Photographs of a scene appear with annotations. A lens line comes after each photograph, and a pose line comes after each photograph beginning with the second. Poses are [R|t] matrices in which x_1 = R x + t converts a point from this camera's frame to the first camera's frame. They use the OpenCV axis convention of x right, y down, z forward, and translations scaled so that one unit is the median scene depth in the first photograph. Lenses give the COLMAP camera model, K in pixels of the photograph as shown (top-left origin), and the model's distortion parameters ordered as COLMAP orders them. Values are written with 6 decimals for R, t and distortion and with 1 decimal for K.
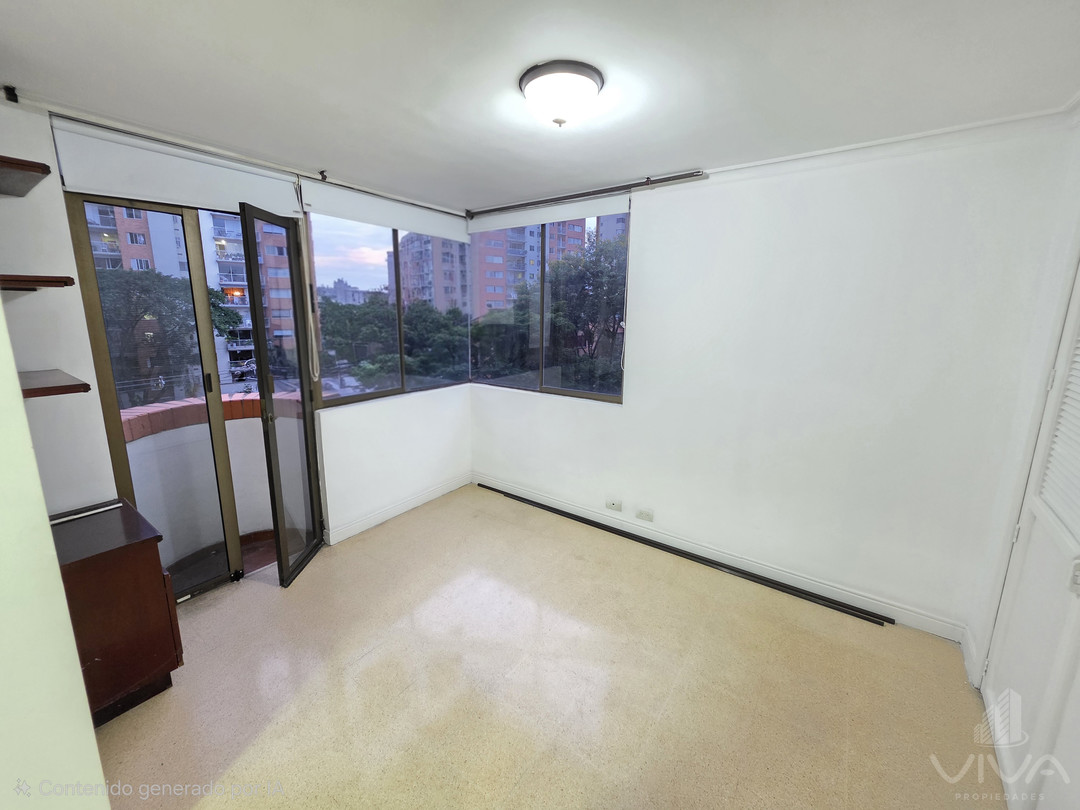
lens RADIAL K [[432.3, 0, 532.1], [0, 432.3, 391.3], [0, 0, 1]] dist [0.004150, 0.000133]
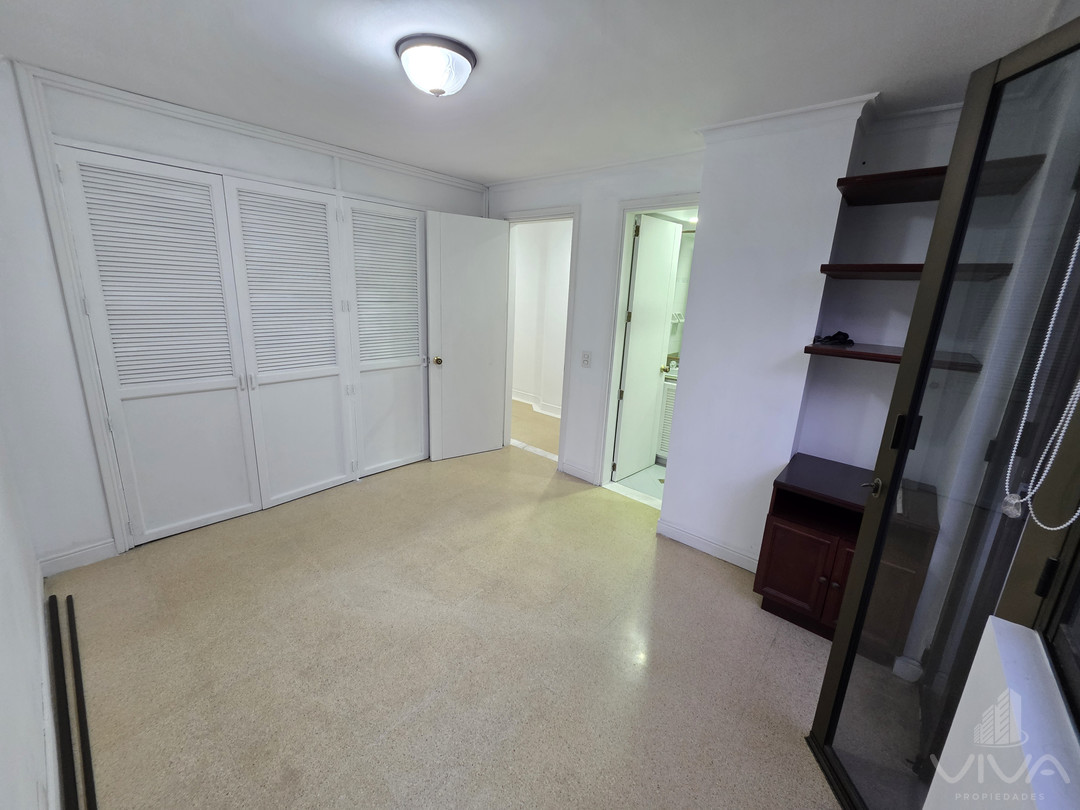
lens RADIAL K [[432.3, 0, 532.1], [0, 432.3, 391.3], [0, 0, 1]] dist [0.004150, 0.000133]
pose [[-0.994825, -0.069714, 0.073910, -0.190201], [-0.032789, 0.908824, 0.415889, -0.254062], [-0.096165, 0.411313, -0.906407, 1.431850]]
